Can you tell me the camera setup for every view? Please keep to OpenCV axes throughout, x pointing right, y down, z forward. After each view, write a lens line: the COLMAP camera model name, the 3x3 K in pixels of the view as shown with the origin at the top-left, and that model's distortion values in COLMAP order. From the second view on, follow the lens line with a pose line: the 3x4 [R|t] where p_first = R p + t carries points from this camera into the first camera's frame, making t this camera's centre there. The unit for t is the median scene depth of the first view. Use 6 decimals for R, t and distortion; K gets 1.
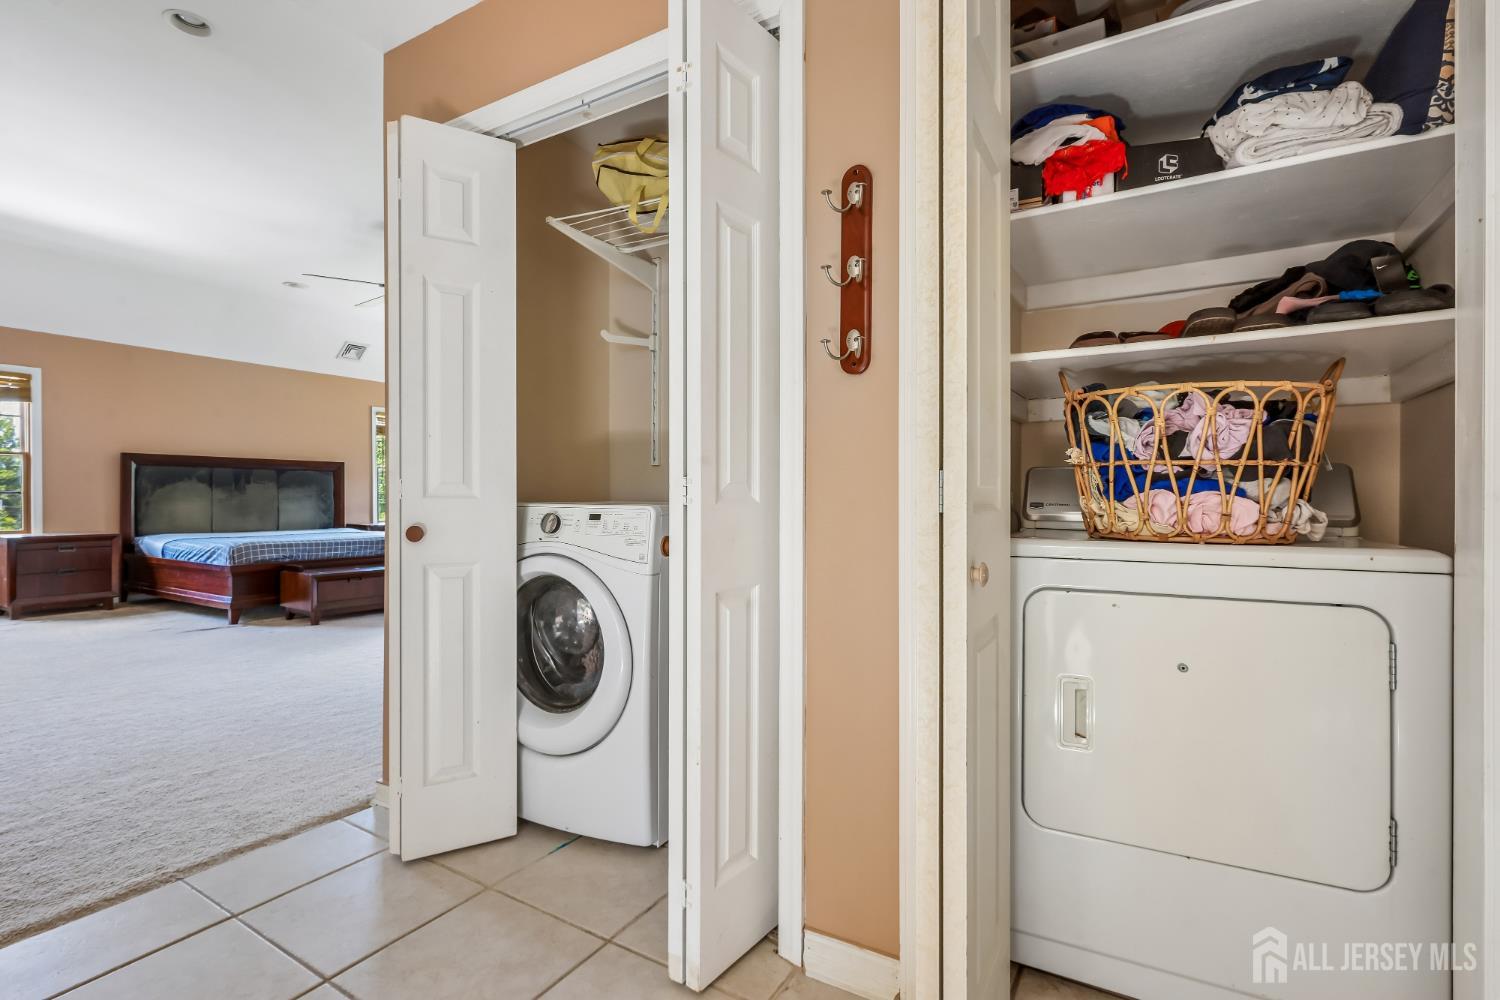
lens RADIAL K [[703.8, 0, 750.0], [0, 703.8, 500.0], [0, 0, 1]] dist [0.000070, 0.000033]
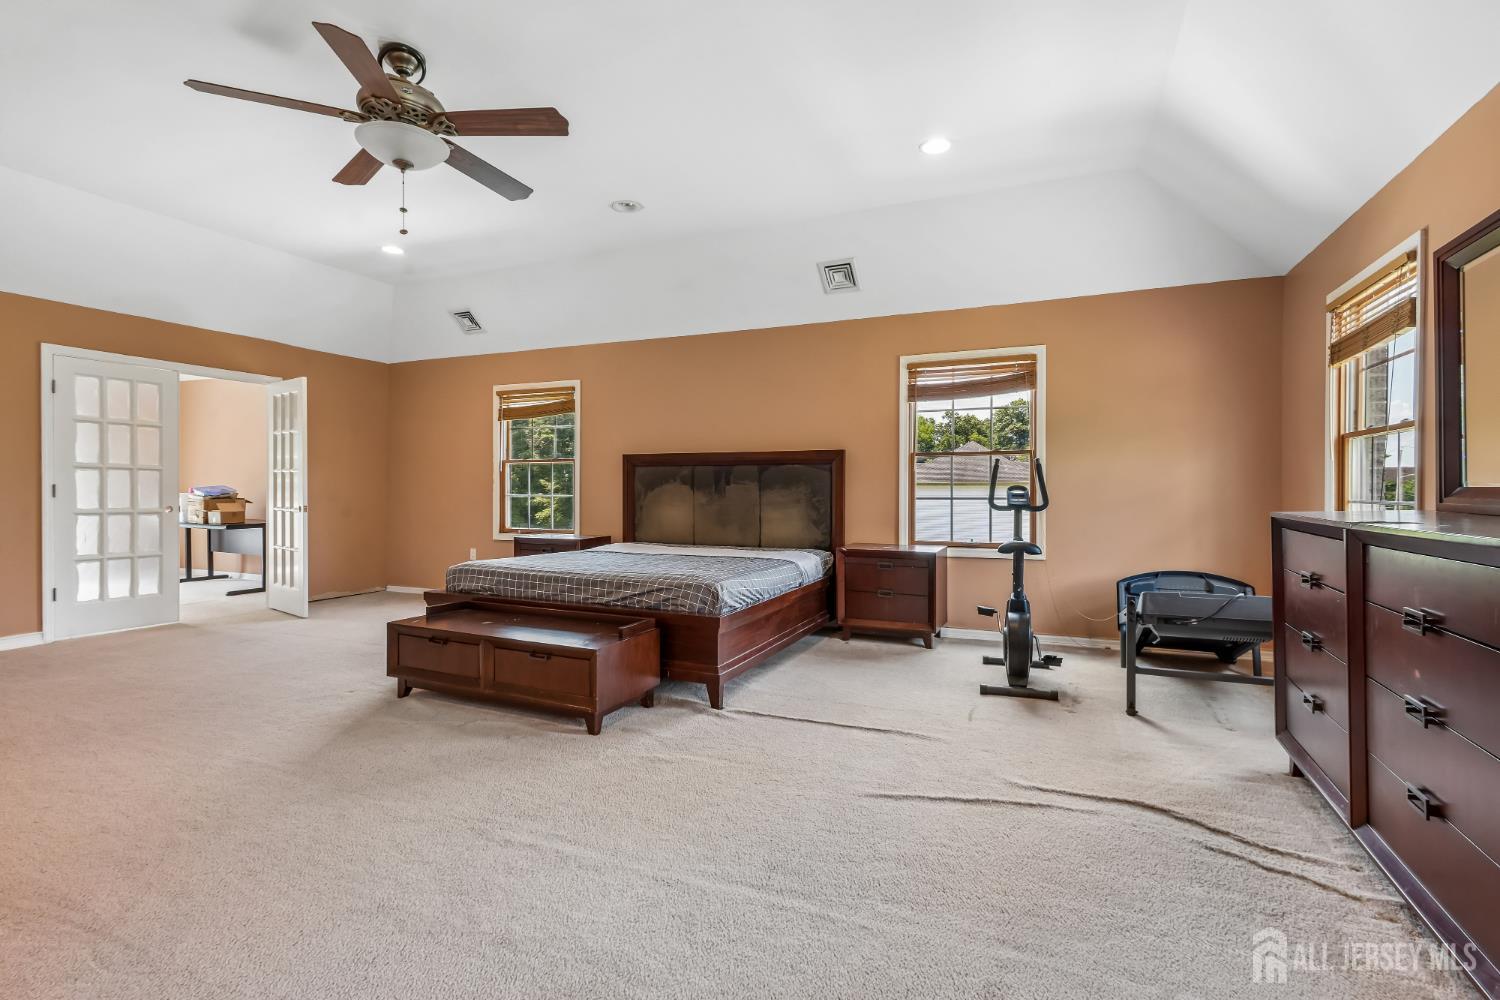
lens RADIAL K [[703.8, 0, 750.0], [0, 703.8, 500.0], [0, 0, 1]] dist [0.000070, 0.000033]
pose [[0.114584, 0.012973, -0.993329, 0.069556], [-0.002734, 0.999915, 0.012743, -0.016267], [0.993410, 0.001256, 0.114610, 0.946785]]
